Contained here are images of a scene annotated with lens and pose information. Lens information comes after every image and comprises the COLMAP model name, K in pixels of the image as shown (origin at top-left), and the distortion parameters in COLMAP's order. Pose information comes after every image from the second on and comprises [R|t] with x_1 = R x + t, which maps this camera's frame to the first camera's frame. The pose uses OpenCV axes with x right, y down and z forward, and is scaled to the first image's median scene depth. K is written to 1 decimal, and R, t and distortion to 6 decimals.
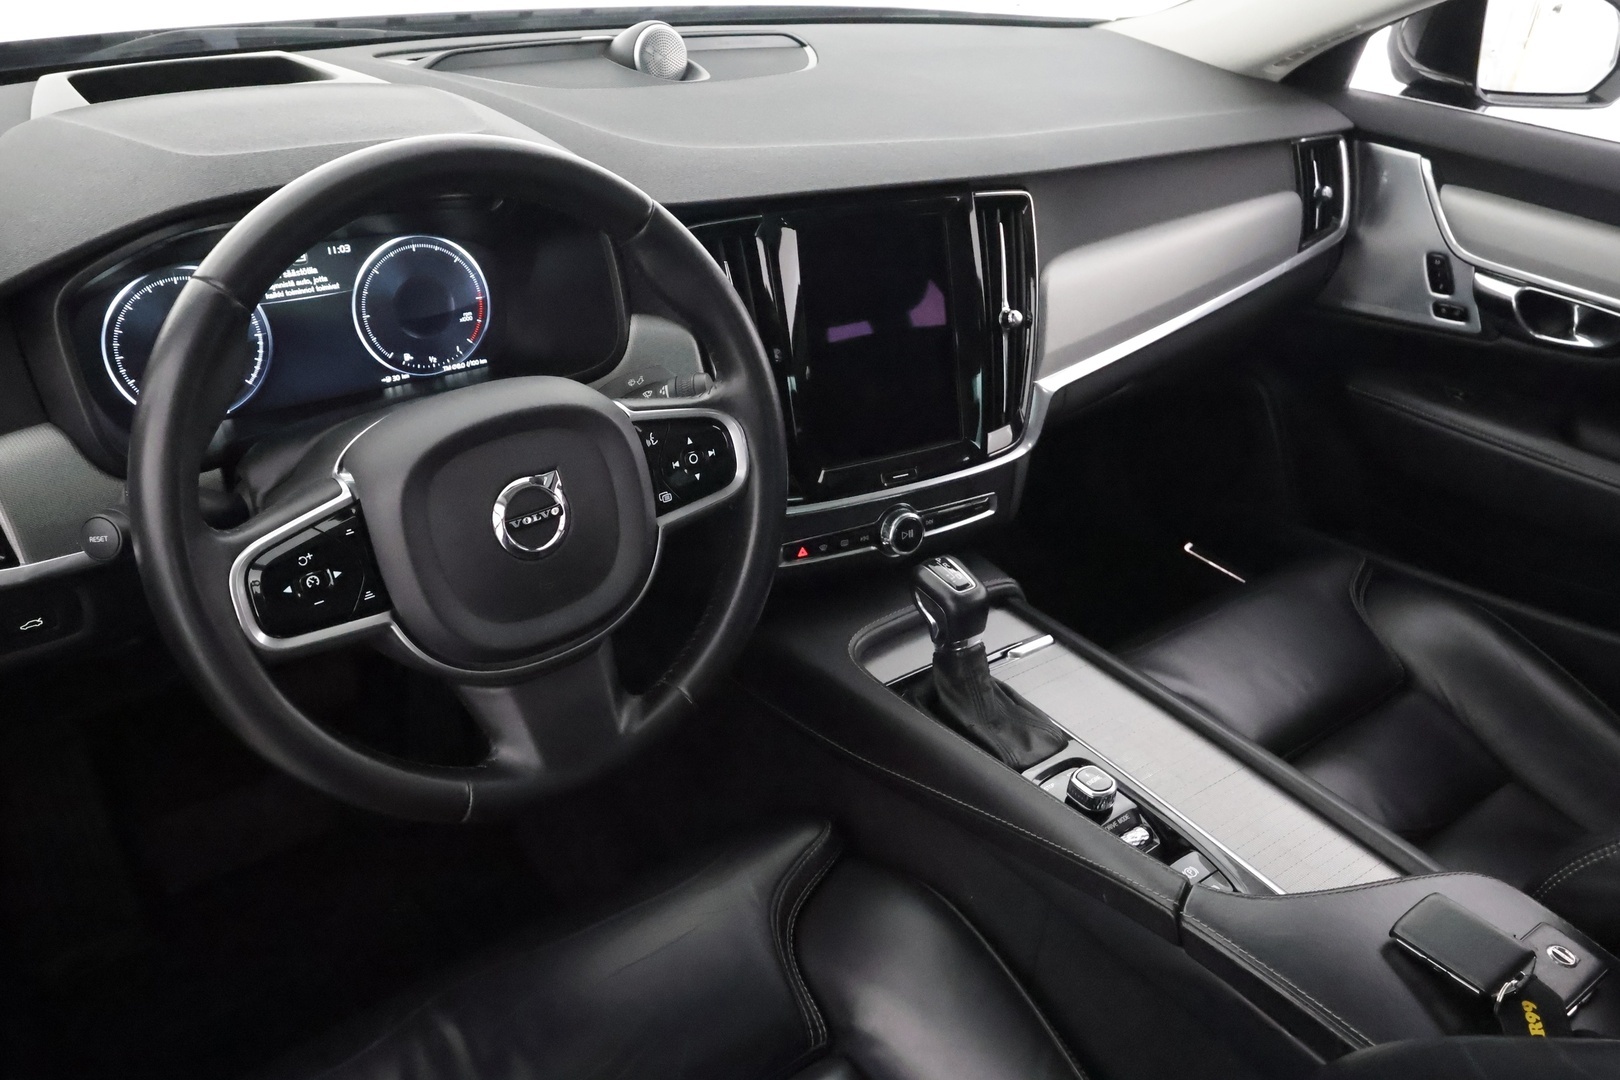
lens RADIAL K [[1269.3, 0, 810.0], [0, 1269.3, 548.1], [0, 0, 1]] dist [-0.001441, 0.011951]
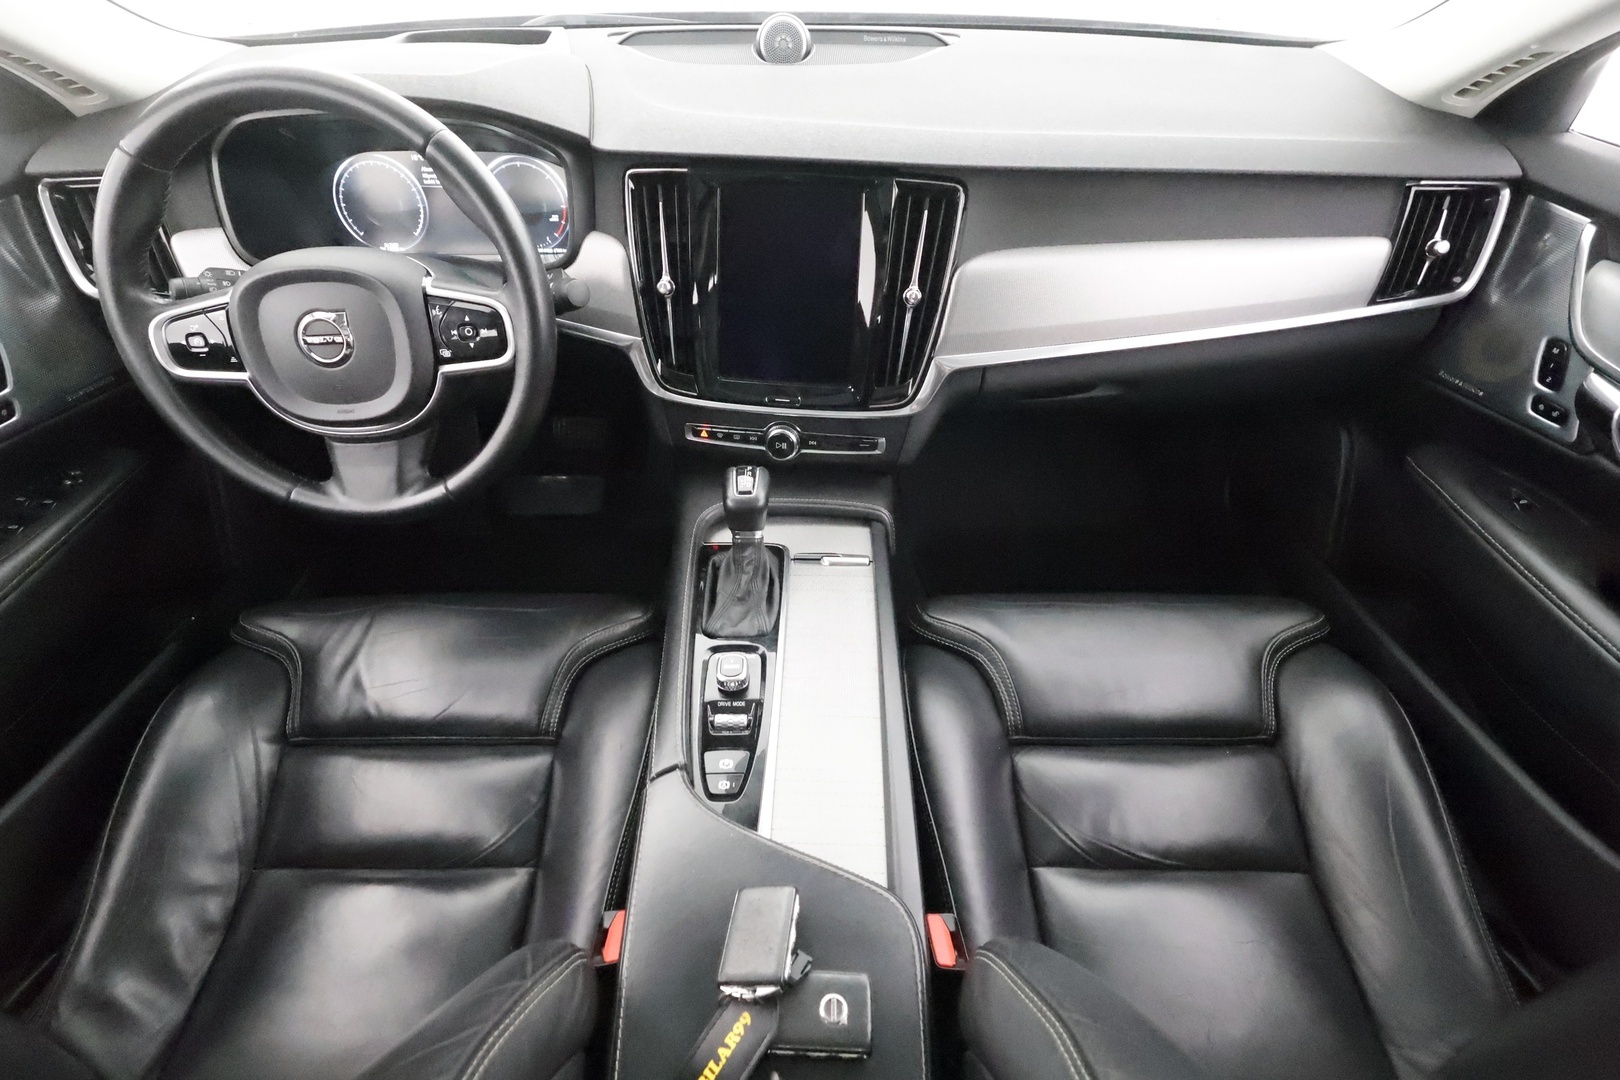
lens RADIAL K [[752.3, 0, 807.4], [0, 752.3, 544.0], [0, 0, 1]] dist [-0.005833, 0.005218]
pose [[0.785826, 0.369533, -0.495906, 0.586704], [-0.272695, 0.926736, 0.258453, -0.140826], [0.555080, -0.067868, 0.829023, 0.407265]]
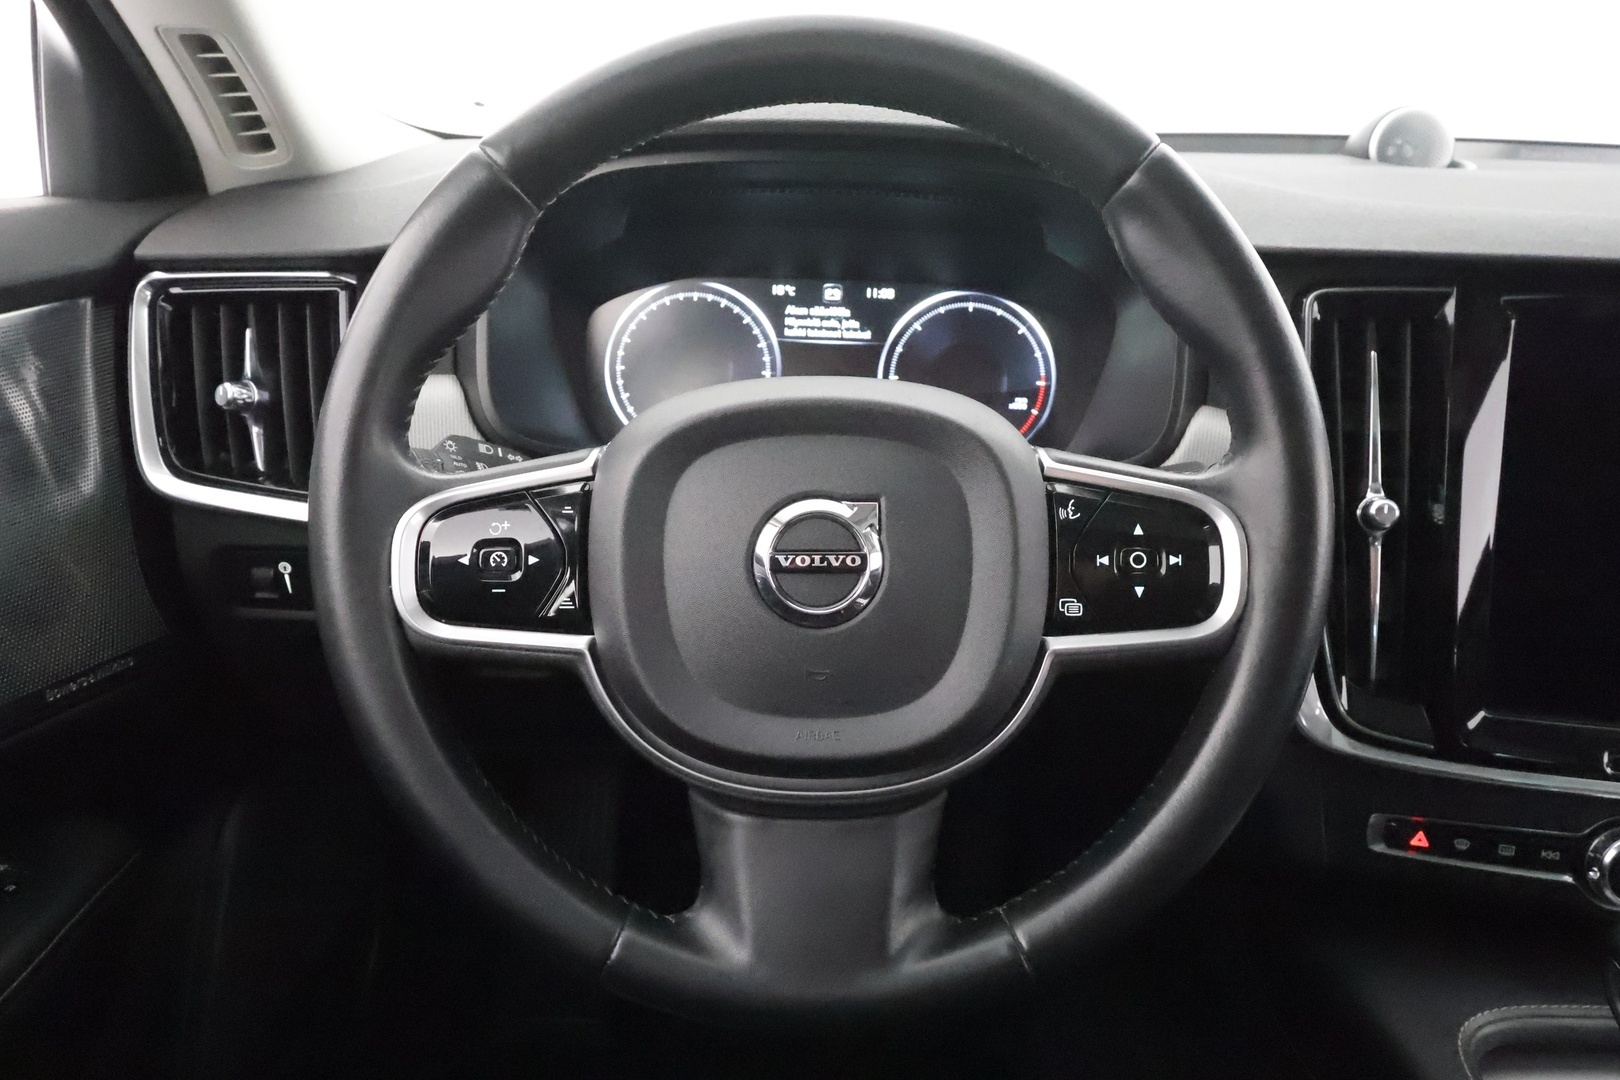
lens RADIAL K [[1217.0, 0, 810.0], [0, 1217.0, 540.0], [0, 0, 1]] dist [0.016830, 0.001669]
pose [[0.762344, 0.166454, -0.625399, 0.121674], [-0.307555, 0.943443, -0.123797, 0.032328], [0.569422, 0.286721, 0.770422, 0.383500]]
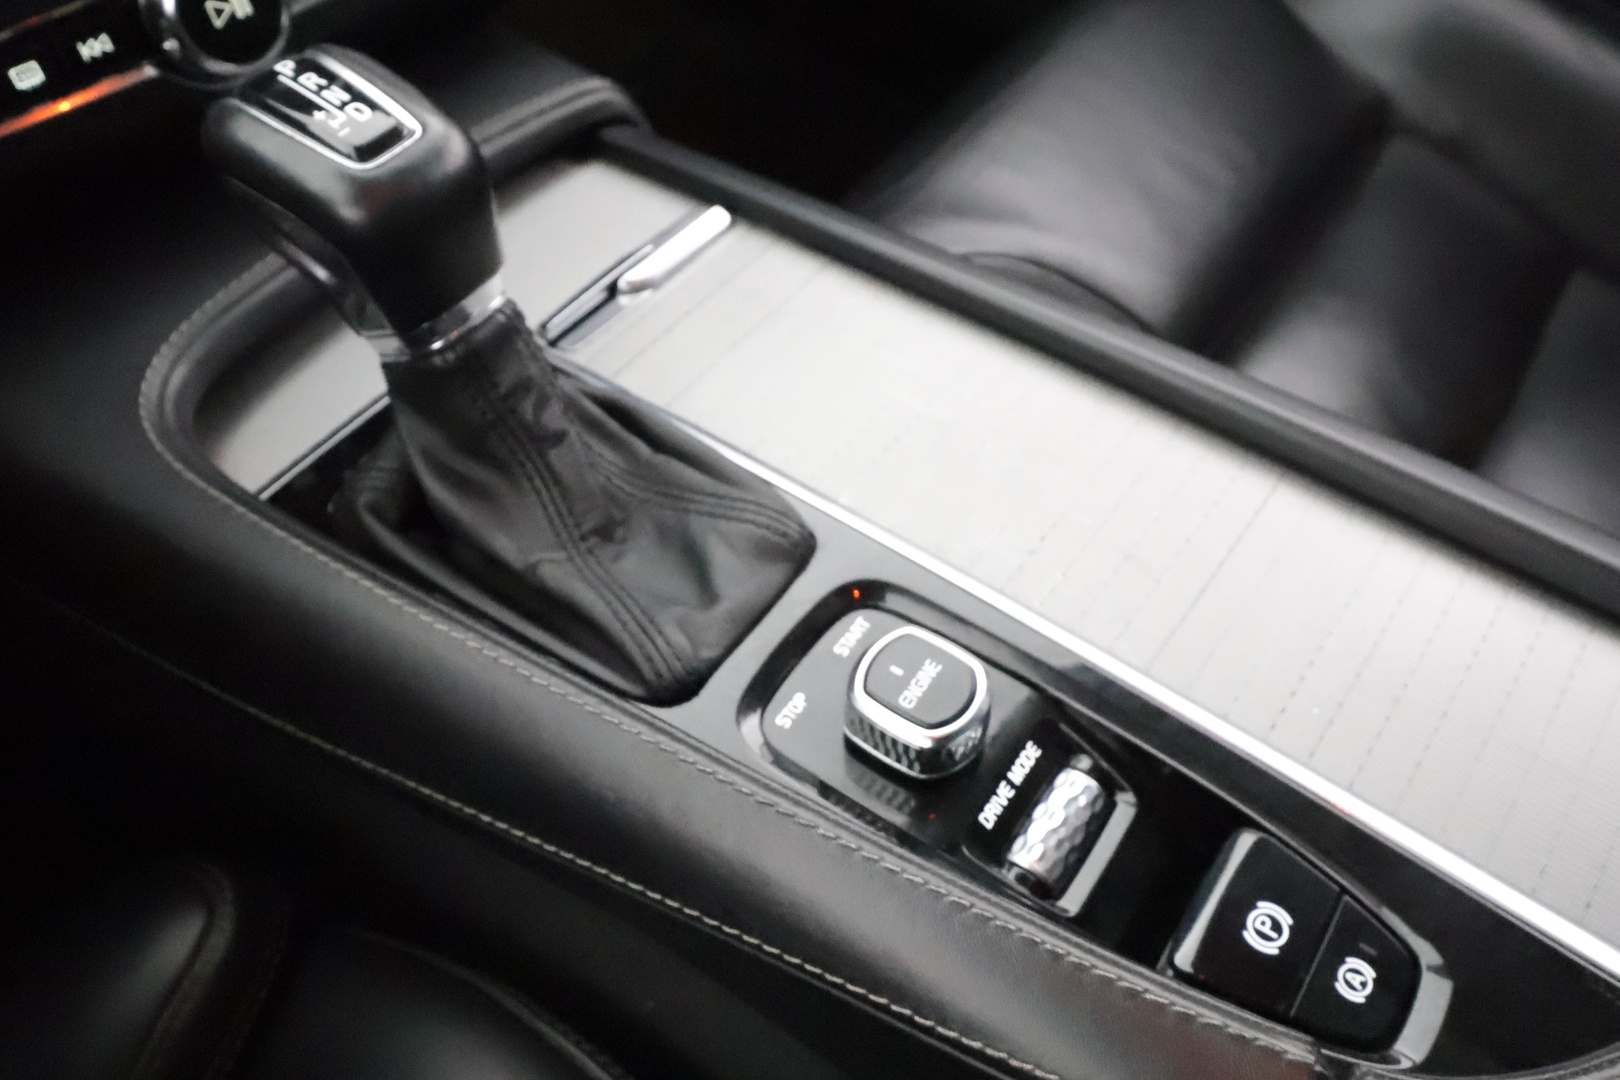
lens RADIAL K [[1285.0, 0, 810.0], [0, 1285.0, 540.0], [0, 0, 1]] dist [-0.000449, 0.010470]
pose [[0.954426, -0.265734, 0.135854, 0.151396], [0.200526, 0.908127, 0.367552, 0.024143], [-0.221044, -0.323559, 0.920027, 0.667578]]
